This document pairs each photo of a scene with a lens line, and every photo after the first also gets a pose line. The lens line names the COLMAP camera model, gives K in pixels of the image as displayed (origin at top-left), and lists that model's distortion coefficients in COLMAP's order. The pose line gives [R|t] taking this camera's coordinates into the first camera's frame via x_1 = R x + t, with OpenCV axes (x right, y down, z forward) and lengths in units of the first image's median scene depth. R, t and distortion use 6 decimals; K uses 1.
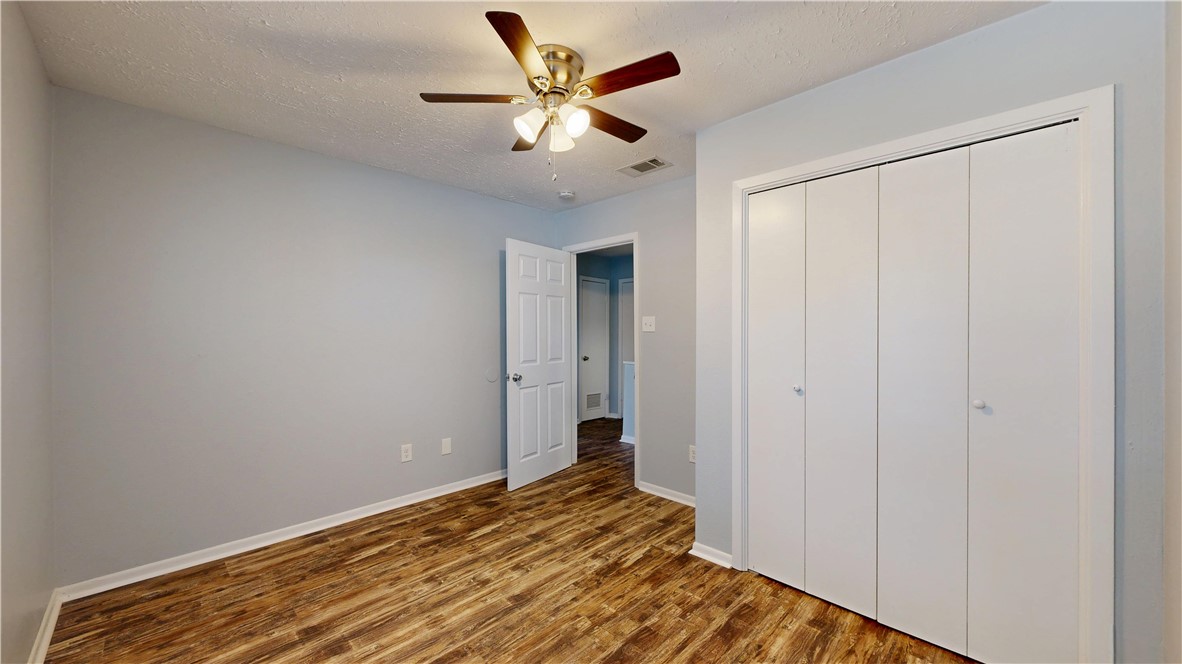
lens RADIAL K [[436.0, 0, 590.8], [0, 436.0, 333.7], [0, 0, 1]] dist [0.002078, 0.000004]
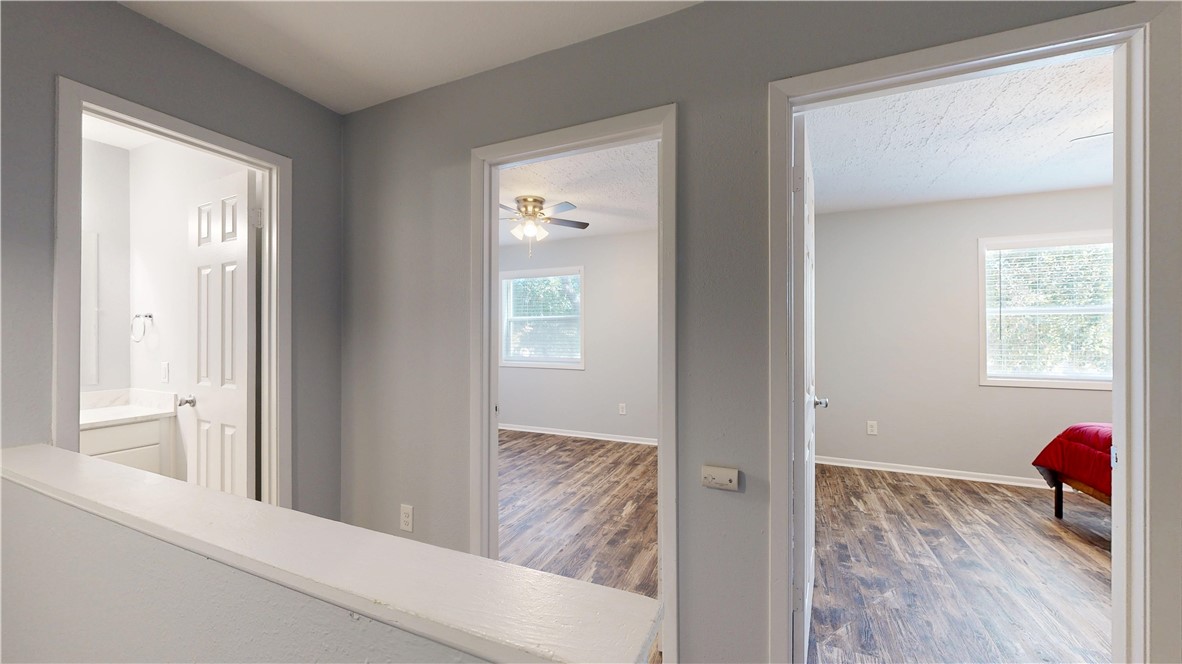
lens RADIAL K [[436.0, 0, 590.3], [0, 436.0, 334.7], [0, 0, 1]] dist [0.002078, 0.000004]
pose [[-0.939286, 0.000435, -0.343134, 0.264591], [-0.001359, 0.999987, 0.004987, -0.002478], [0.343131, 0.005151, -0.939273, 2.267128]]
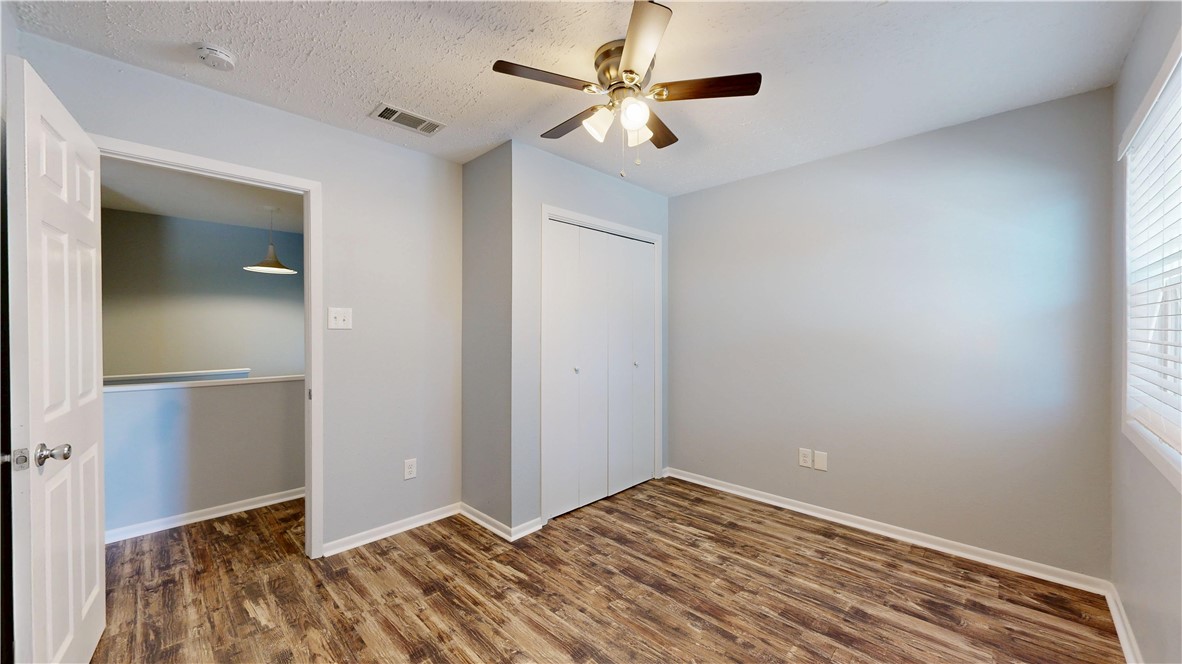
lens RADIAL K [[436.0, 0, 591.8], [0, 436.0, 332.6], [0, 0, 1]] dist [0.002078, 0.000004]
pose [[-0.001899, -0.007303, 0.999972, -0.823767], [0.003709, 0.999966, 0.007310, -0.002885], [-0.999991, 0.003722, -0.001872, 0.819559]]
